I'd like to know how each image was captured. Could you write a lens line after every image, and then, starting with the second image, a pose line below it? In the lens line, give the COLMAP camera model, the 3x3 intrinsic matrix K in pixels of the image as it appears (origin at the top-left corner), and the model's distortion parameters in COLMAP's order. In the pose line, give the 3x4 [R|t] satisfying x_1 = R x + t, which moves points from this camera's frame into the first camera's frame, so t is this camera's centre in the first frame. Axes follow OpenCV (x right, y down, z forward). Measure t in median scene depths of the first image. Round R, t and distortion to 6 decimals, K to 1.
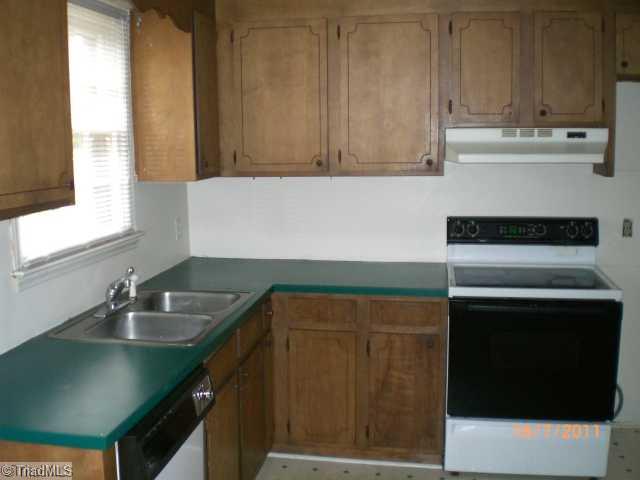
lens RADIAL K [[714.7, 0, 320.0], [0, 714.7, 240.0], [0, 0, 1]] dist [-0.173573, -0.044337]
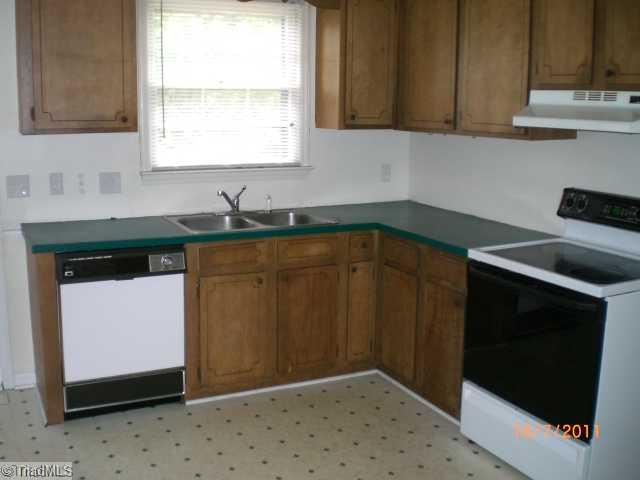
lens RADIAL K [[714.7, 0, 320.0], [0, 714.7, 240.0], [0, 0, 1]] dist [-0.173573, -0.044337]
pose [[0.599442, 0.170007, -0.782155, 0.791594], [-0.134434, 0.984686, 0.110999, -0.026166], [0.789048, 0.038611, 0.613117, 0.215059]]
